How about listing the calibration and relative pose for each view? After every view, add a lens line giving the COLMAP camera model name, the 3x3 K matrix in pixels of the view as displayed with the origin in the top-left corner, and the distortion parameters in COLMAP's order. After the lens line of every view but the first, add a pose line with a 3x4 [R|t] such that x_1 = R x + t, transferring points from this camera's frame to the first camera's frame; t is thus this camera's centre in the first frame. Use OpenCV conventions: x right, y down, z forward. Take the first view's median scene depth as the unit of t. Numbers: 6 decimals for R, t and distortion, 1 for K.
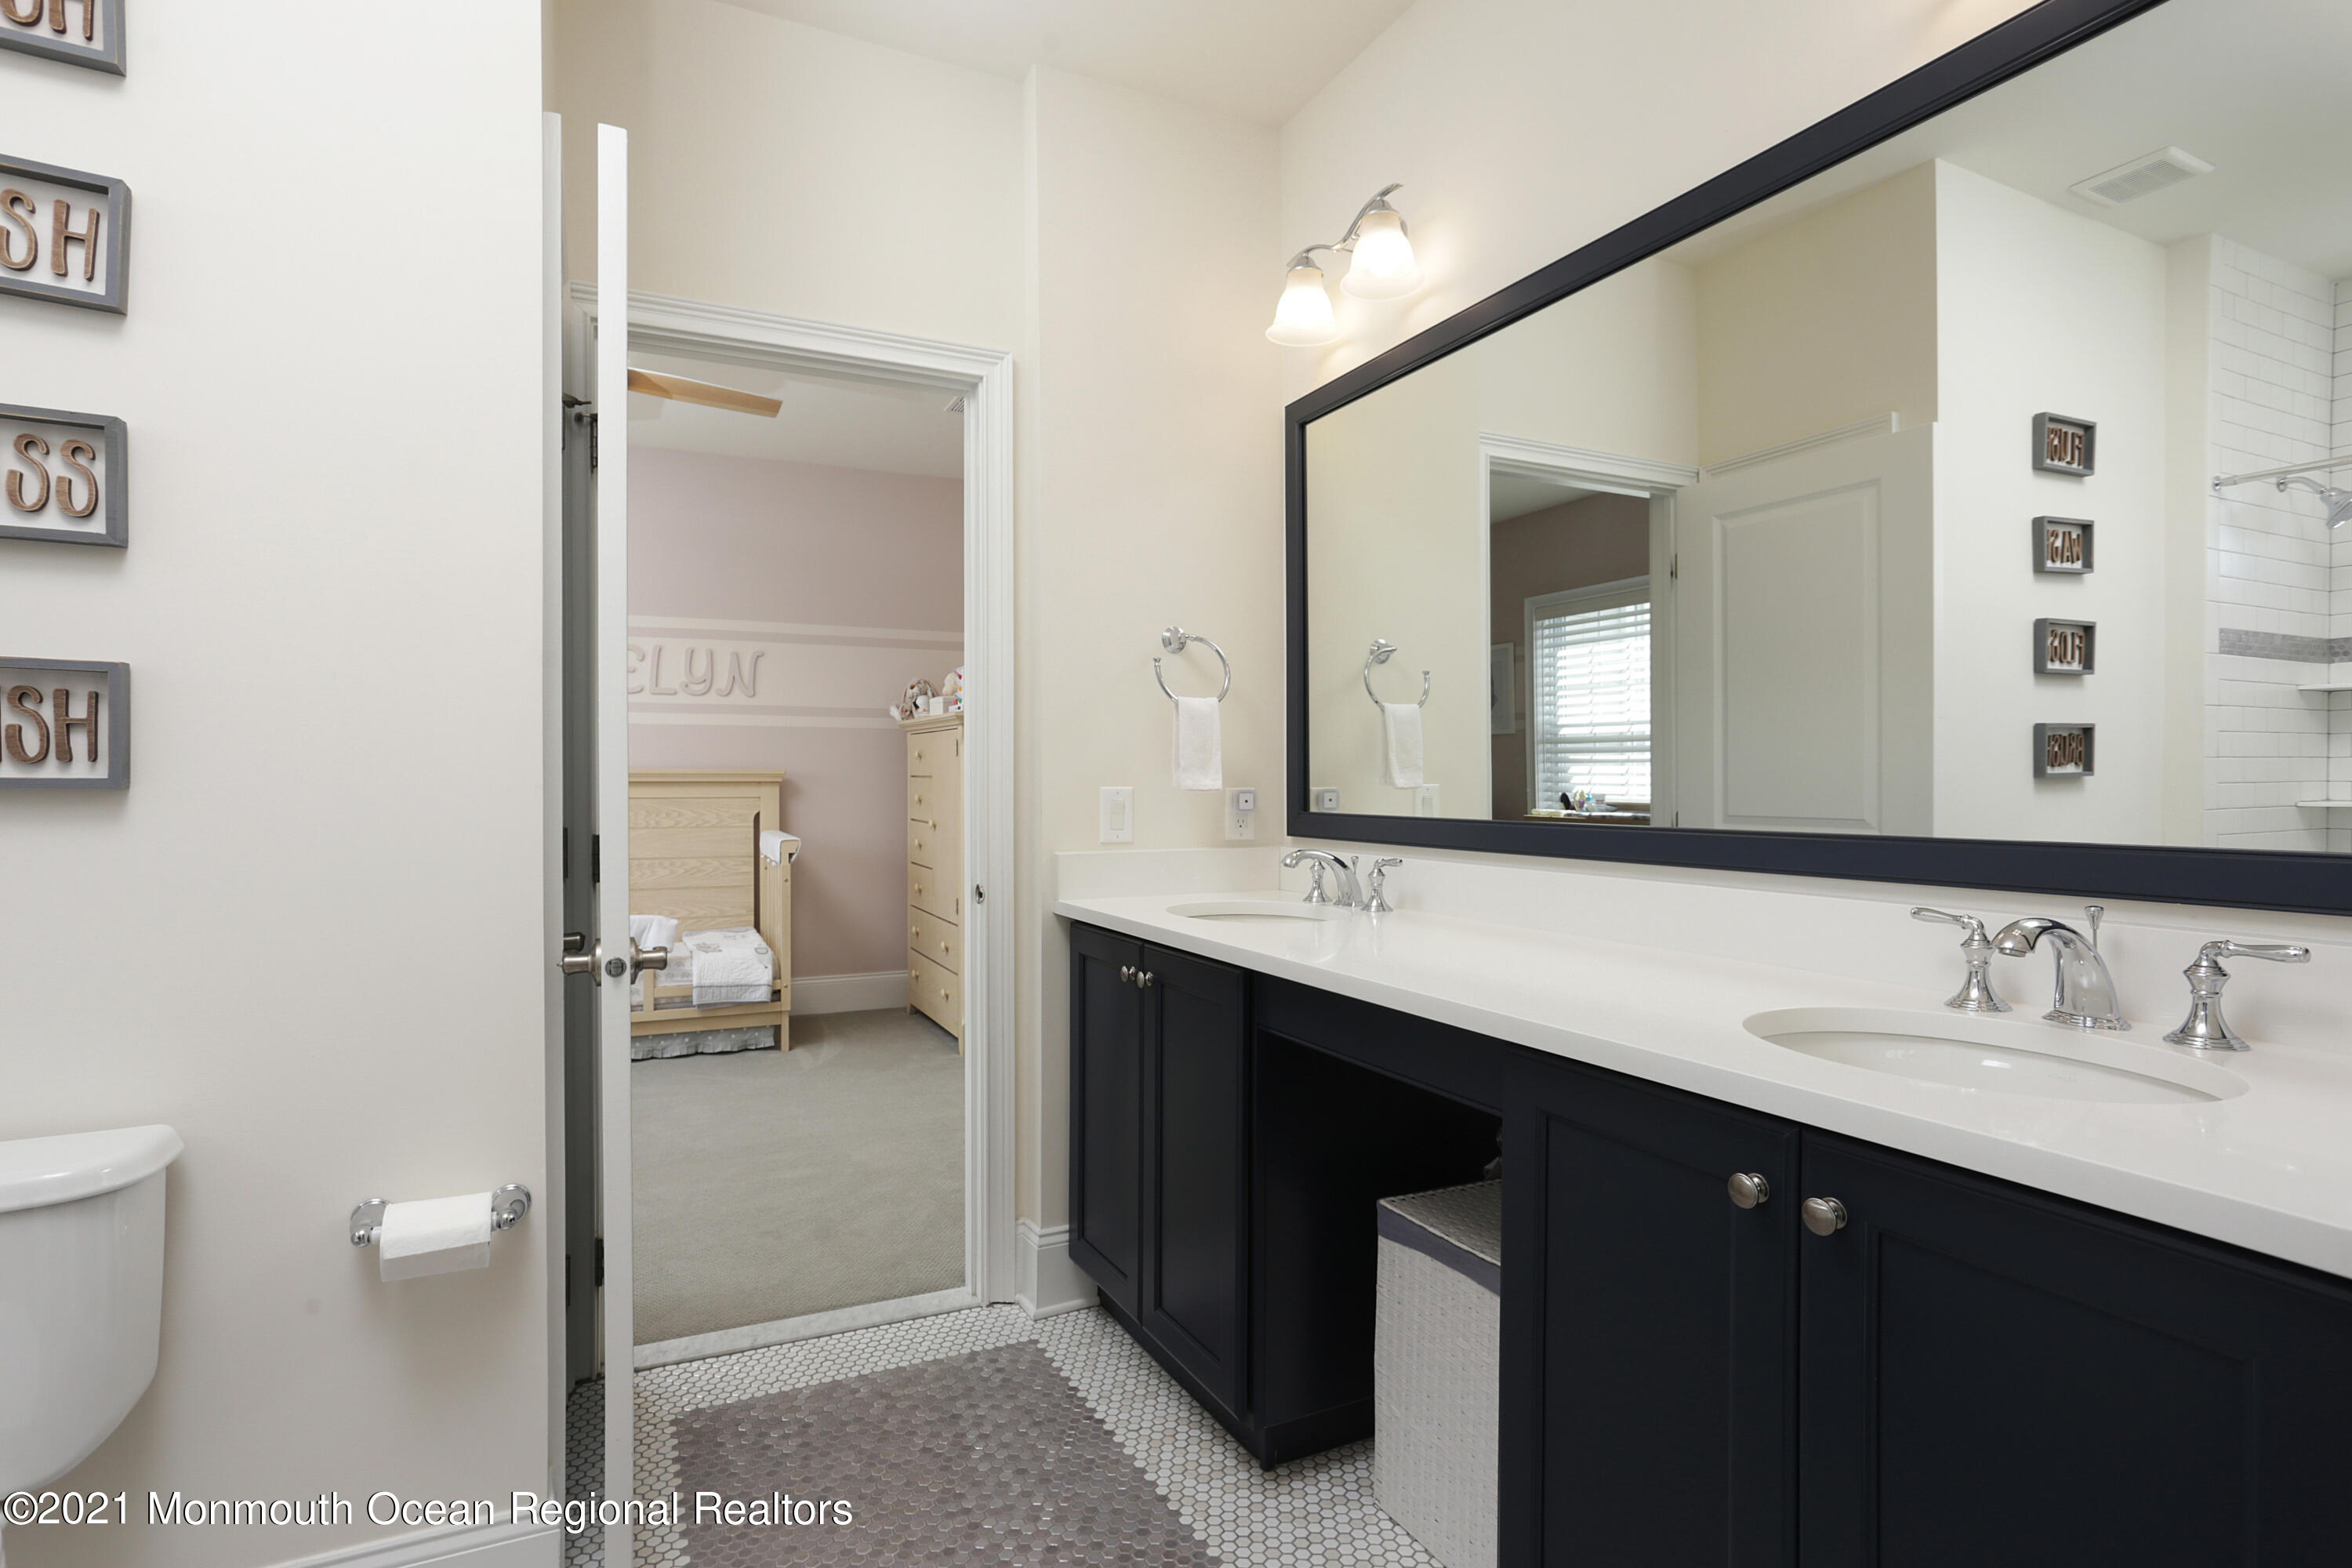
lens RADIAL K [[1207.5, 0, 1176.0], [0, 1207.5, 784.0], [0, 0, 1]] dist [-0.000733, 0.000024]
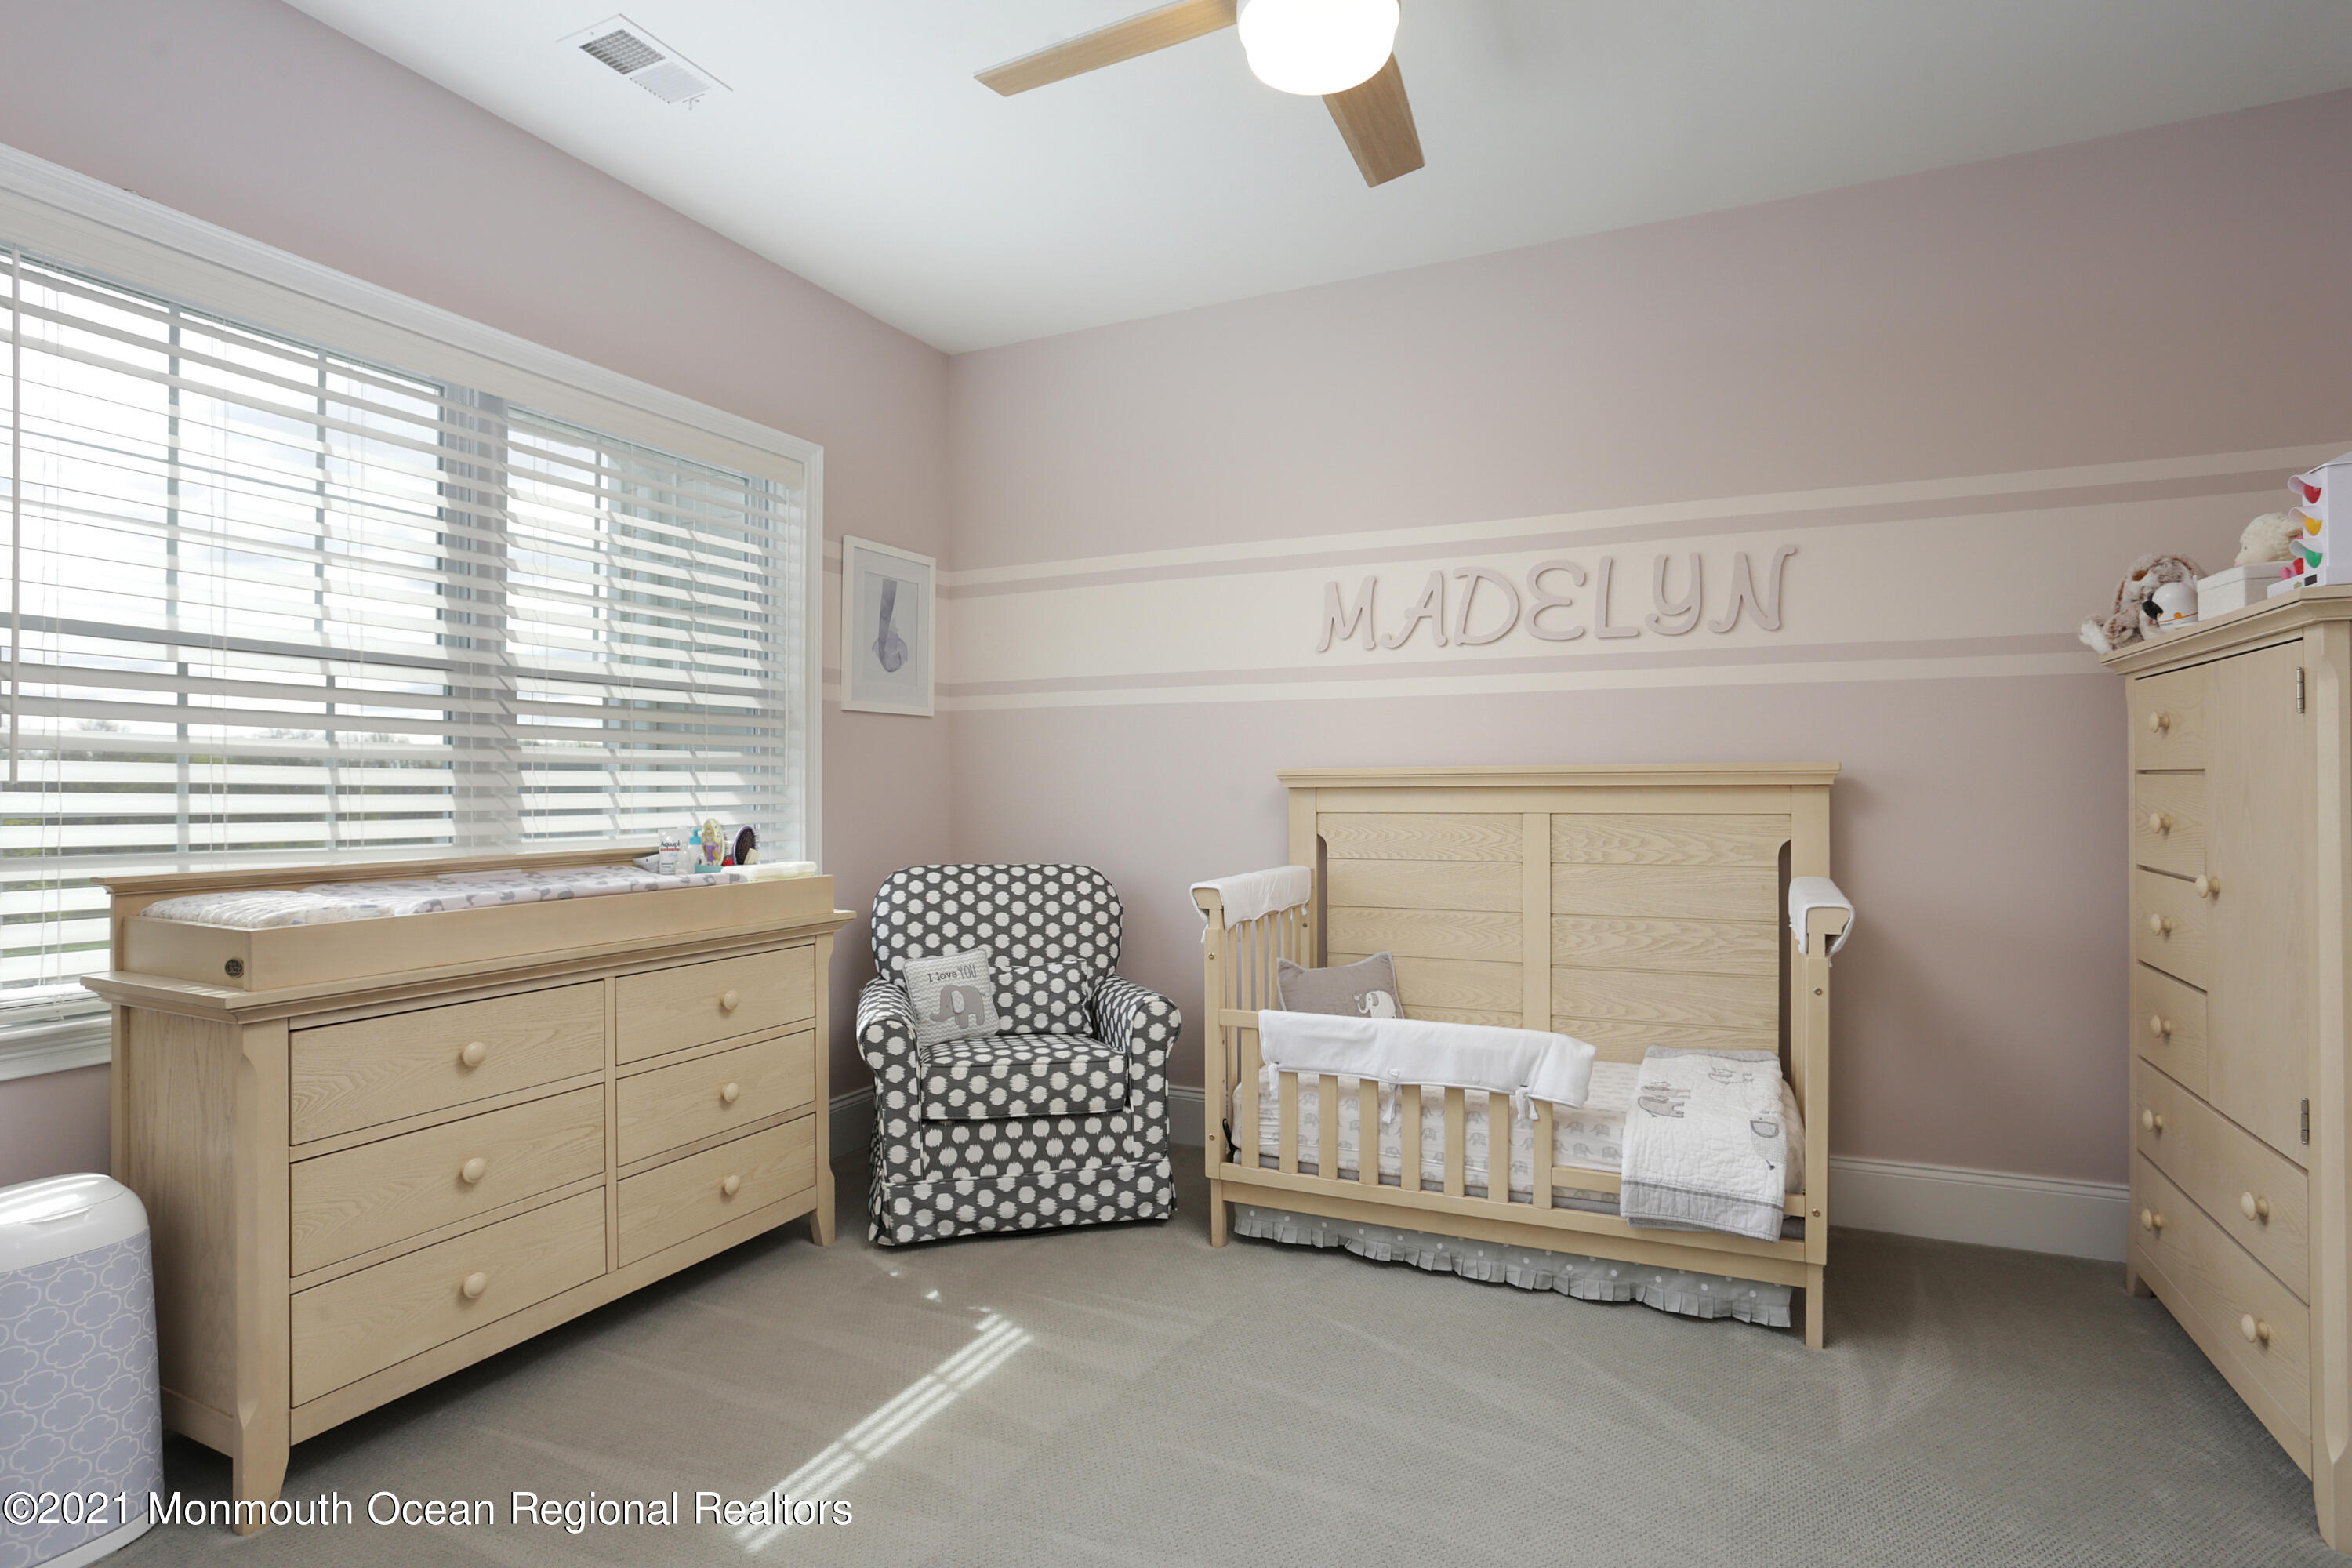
lens RADIAL K [[1162.9, 0, 1176.0], [0, 1162.9, 784.0], [0, 0, 1]] dist [-0.048153, 0.023613]
pose [[0.614707, -0.006074, -0.788732, -0.111600], [0.003129, 0.999981, -0.005262, -0.000605], [0.788750, 0.000766, 0.614714, 0.482086]]
